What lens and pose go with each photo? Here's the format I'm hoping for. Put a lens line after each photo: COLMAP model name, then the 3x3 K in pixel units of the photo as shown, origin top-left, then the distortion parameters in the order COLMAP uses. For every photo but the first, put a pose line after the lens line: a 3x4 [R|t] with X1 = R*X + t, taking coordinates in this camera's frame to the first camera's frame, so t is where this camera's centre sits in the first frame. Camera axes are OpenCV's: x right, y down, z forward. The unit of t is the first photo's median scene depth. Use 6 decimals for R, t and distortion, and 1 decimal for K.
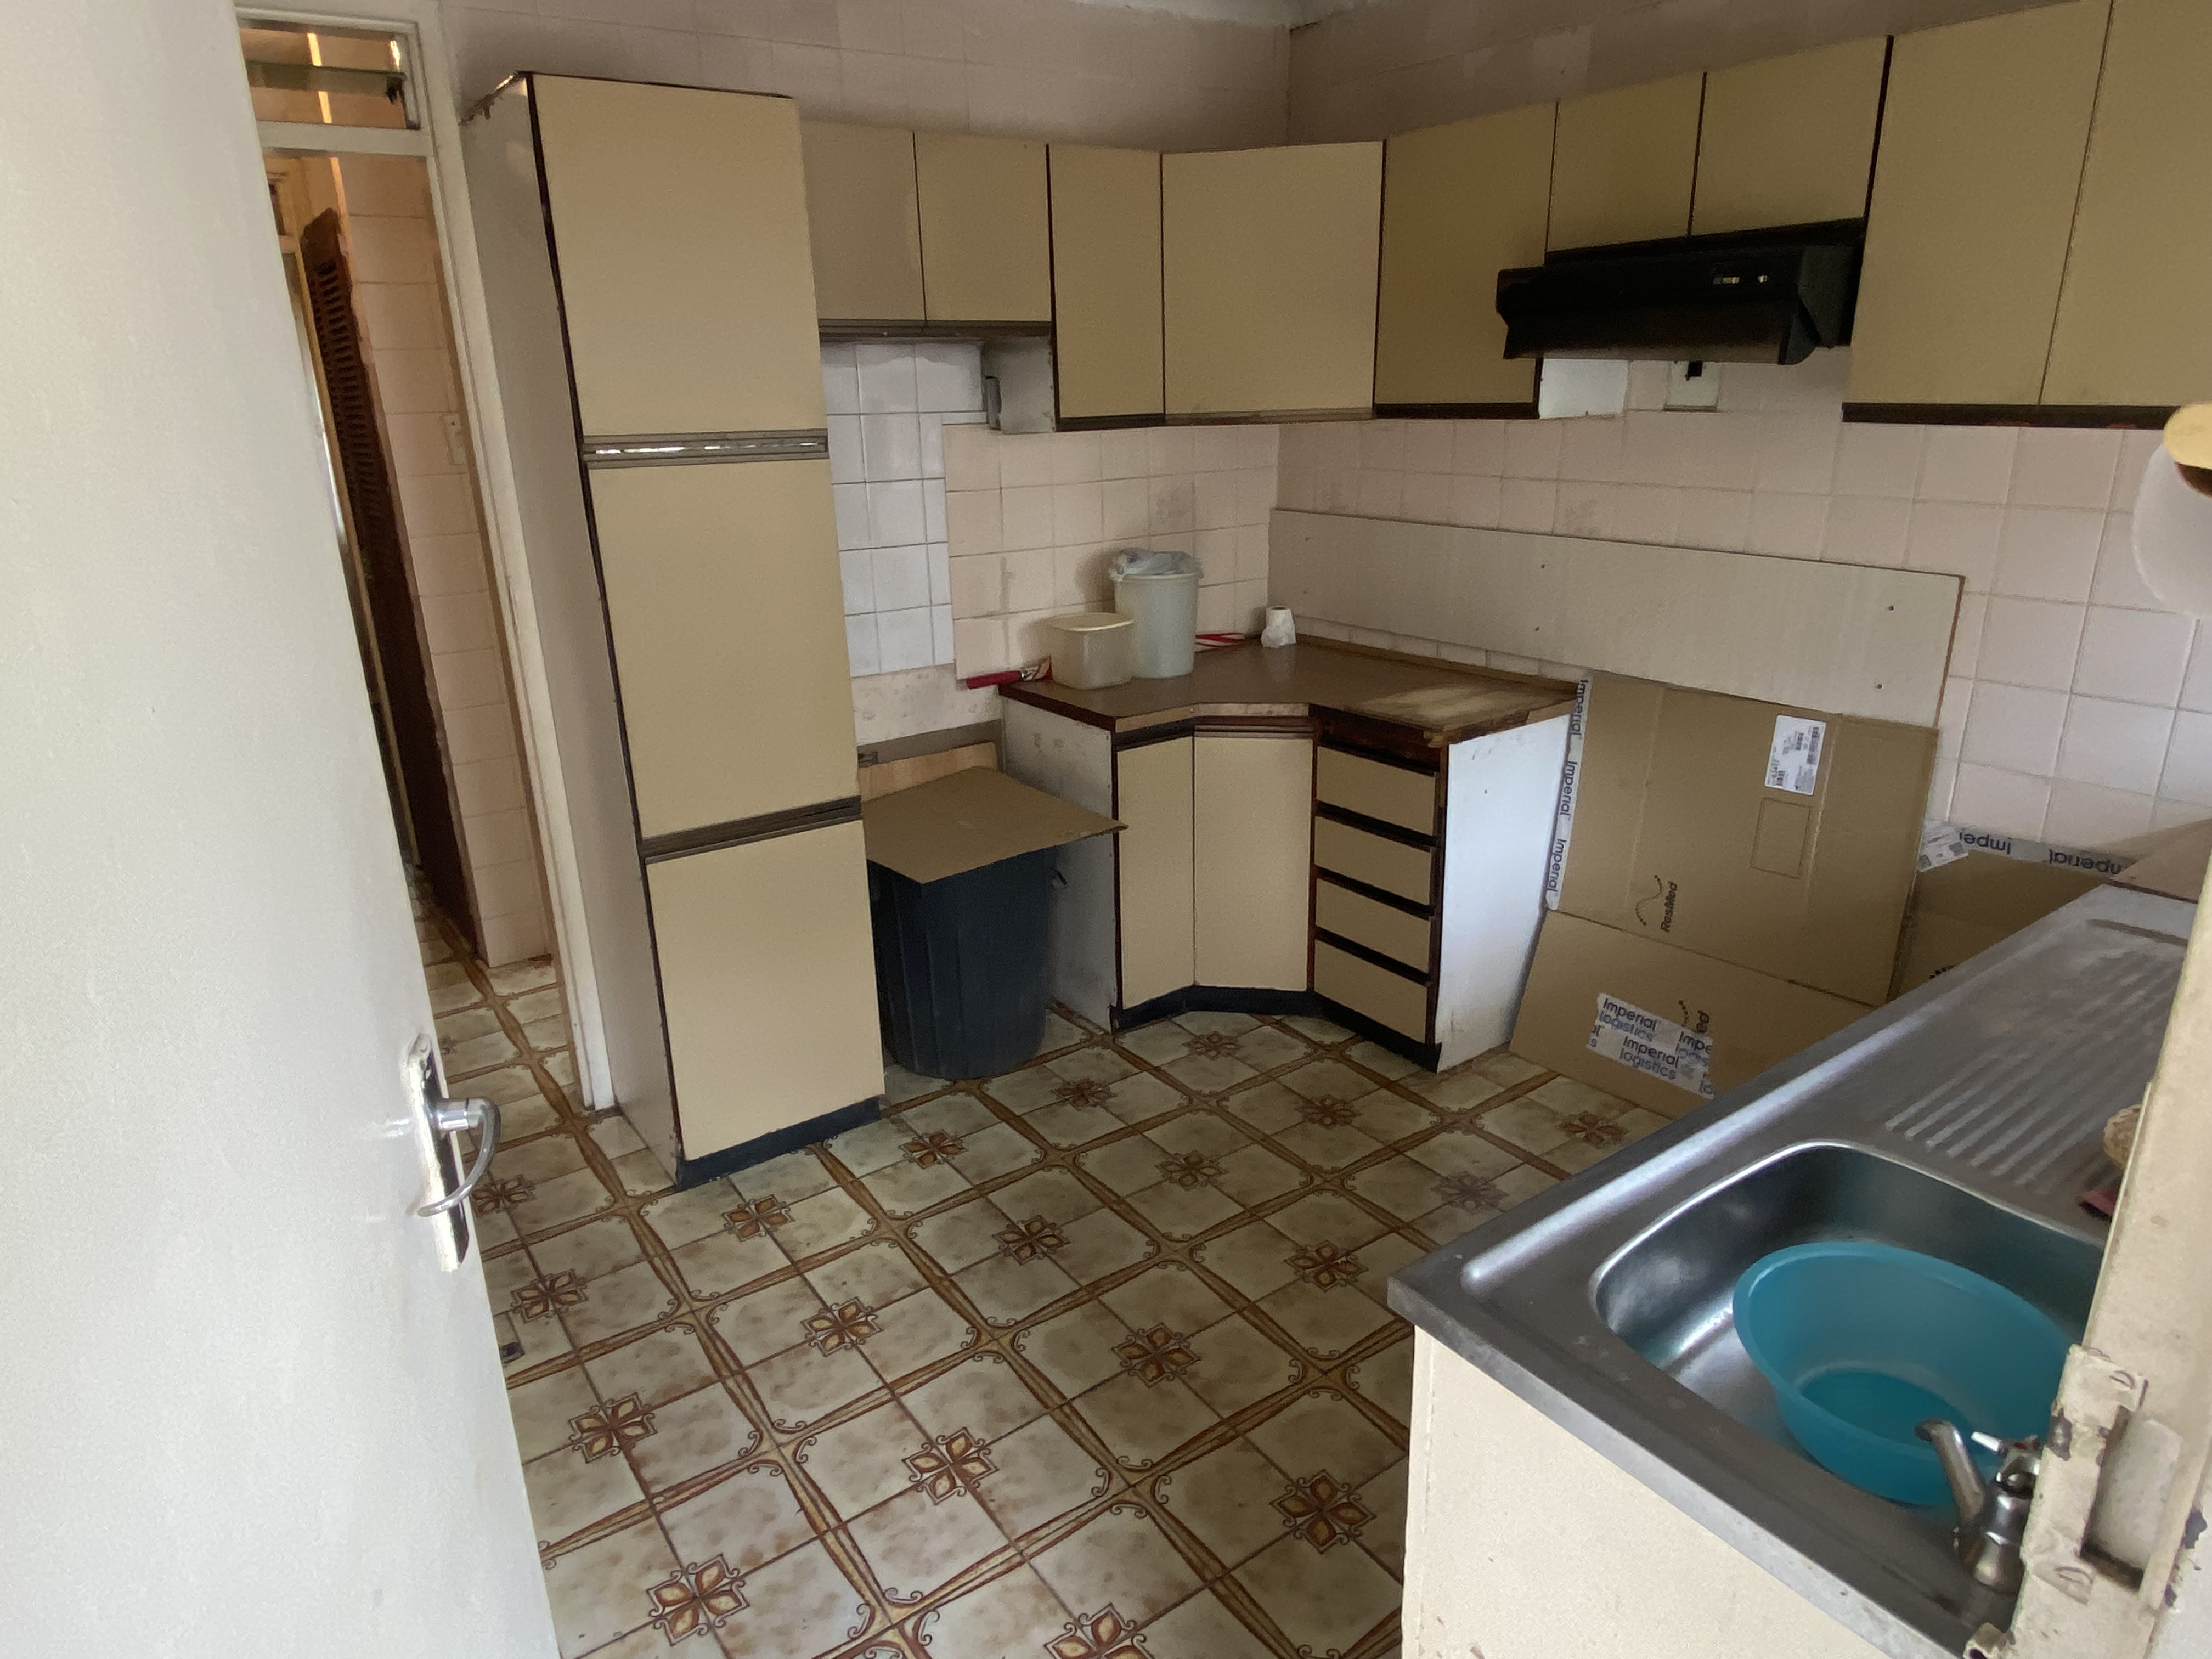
lens RADIAL K [[1324.2, 0, 1093.7], [0, 1324.2, 817.5], [0, 0, 1]] dist [0.065108, -0.067032]
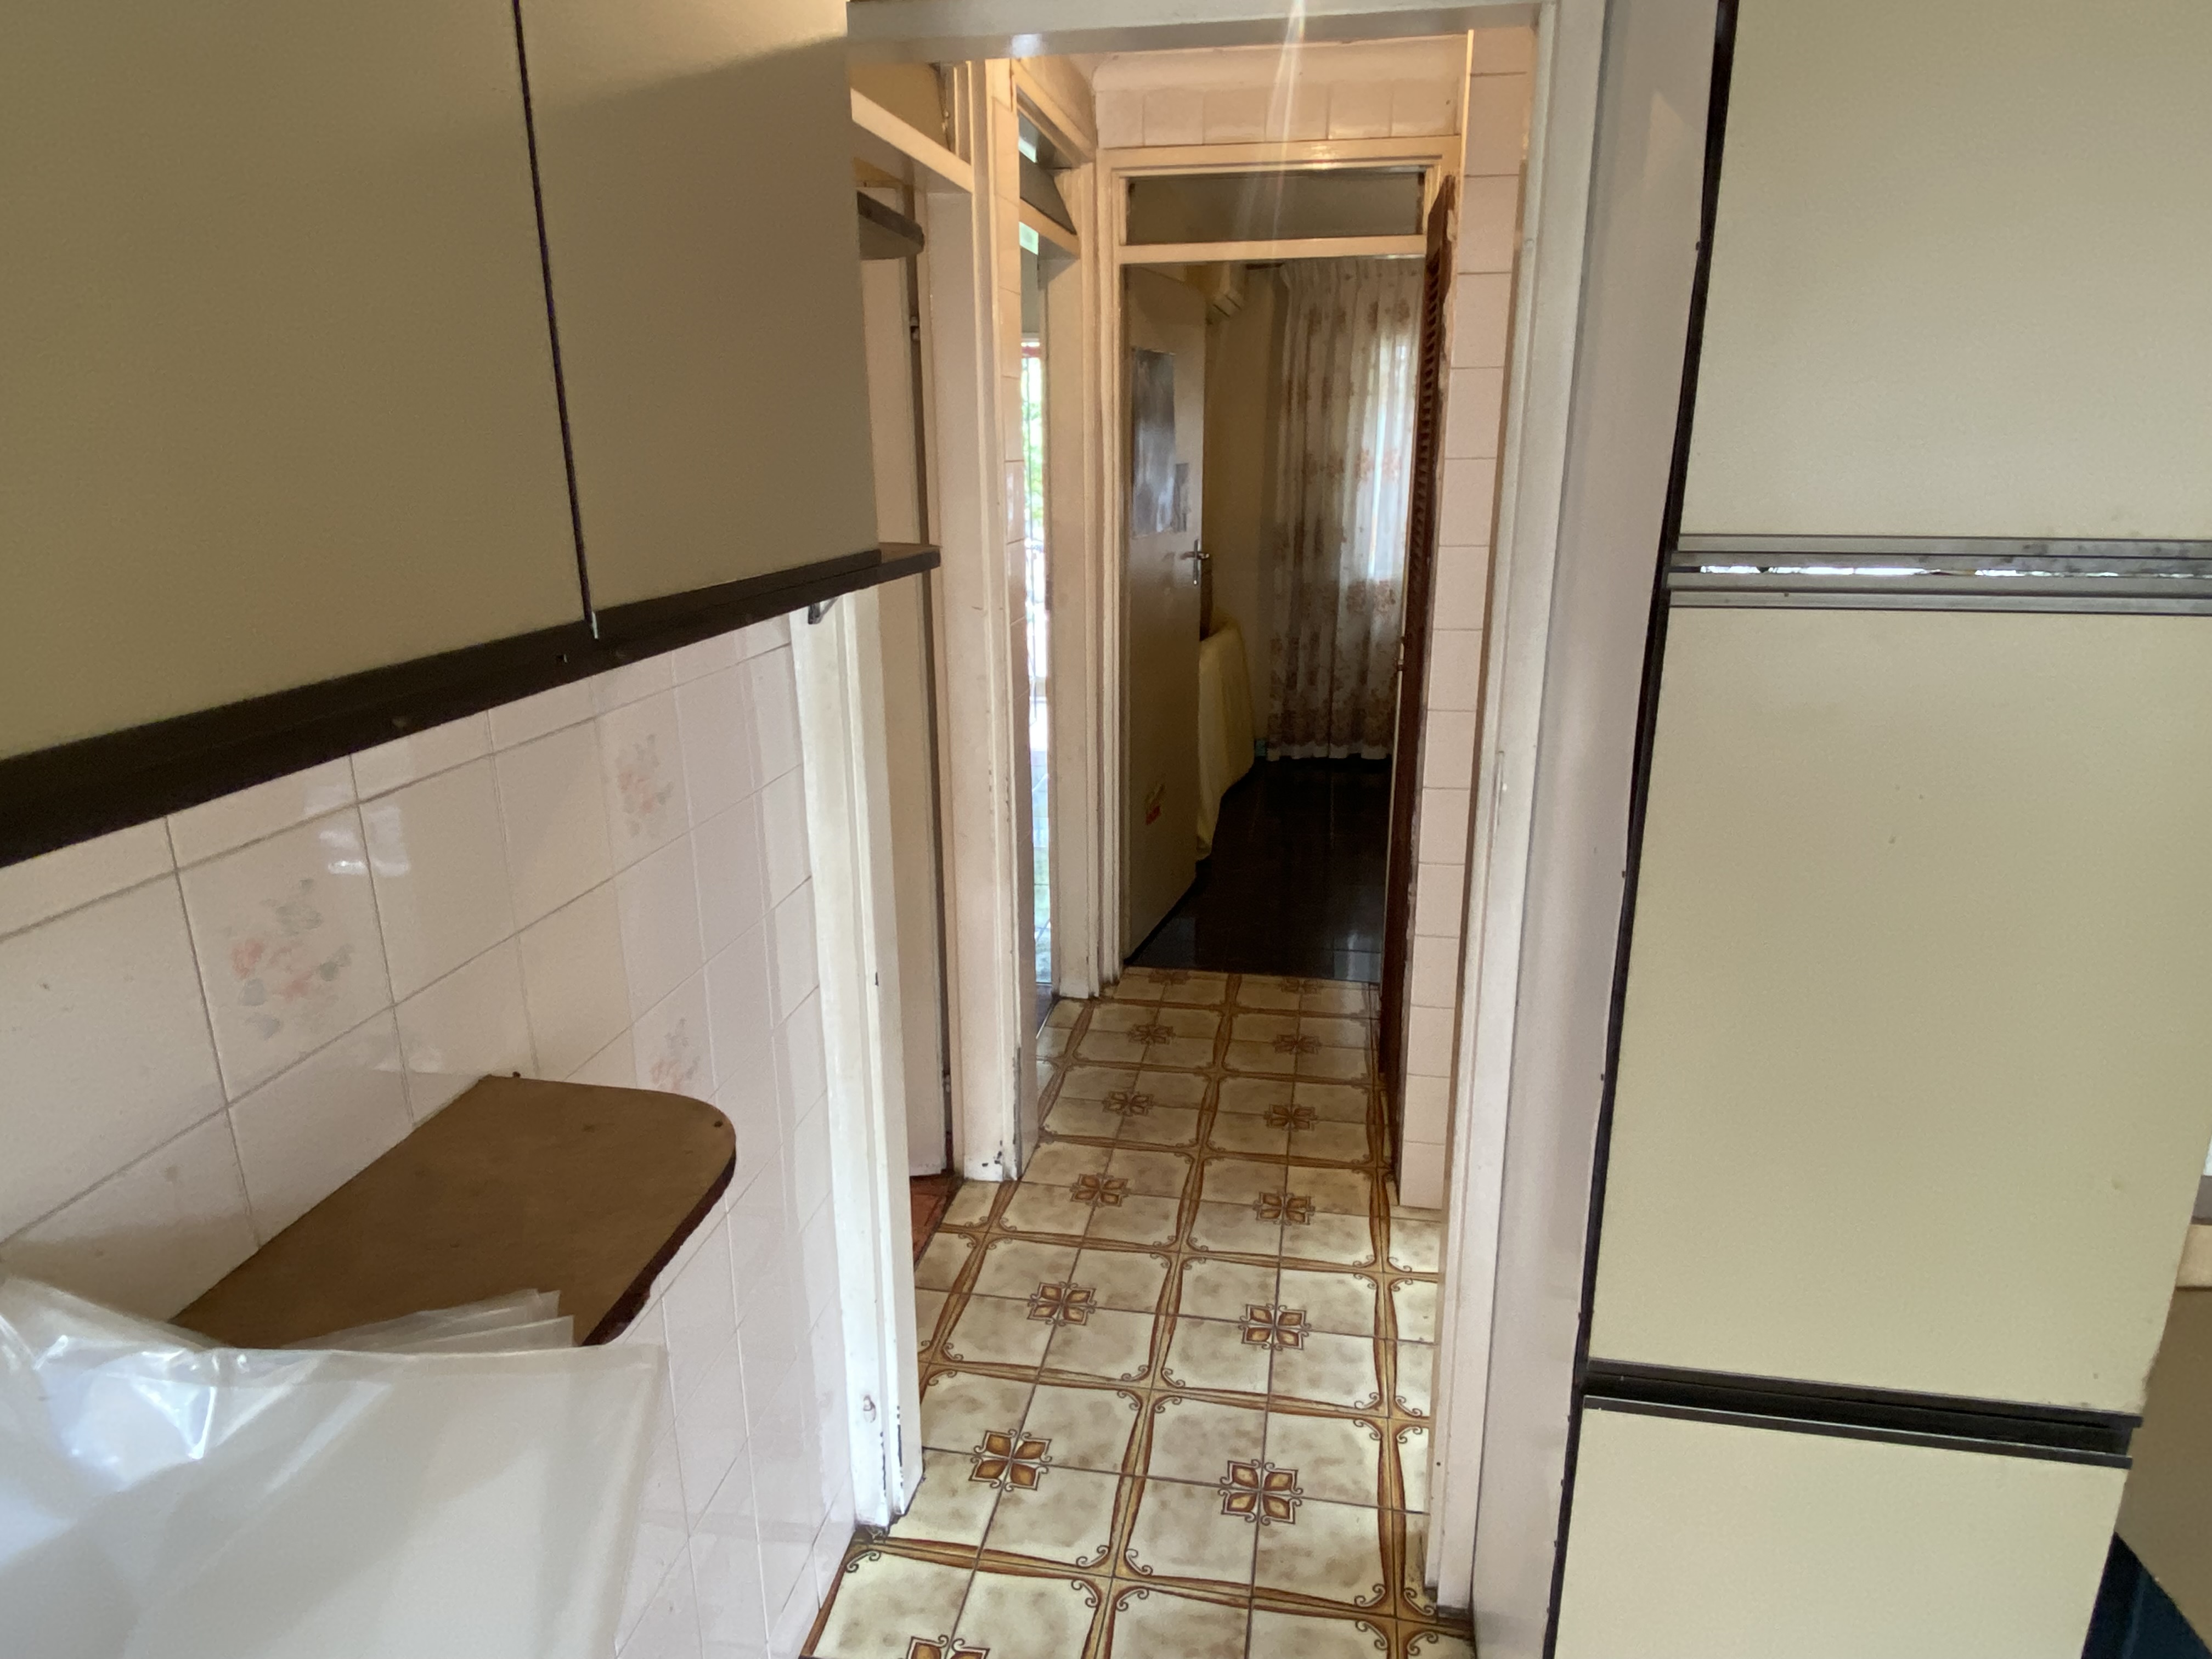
lens RADIAL K [[1324.2, 0, 1093.7], [0, 1324.2, 817.5], [0, 0, 1]] dist [0.065108, -0.067032]
pose [[0.695231, 0.221926, -0.683669, -0.180106], [-0.231333, 0.969621, 0.079503, -0.173374], [0.680543, 0.102882, 0.725449, 0.522501]]
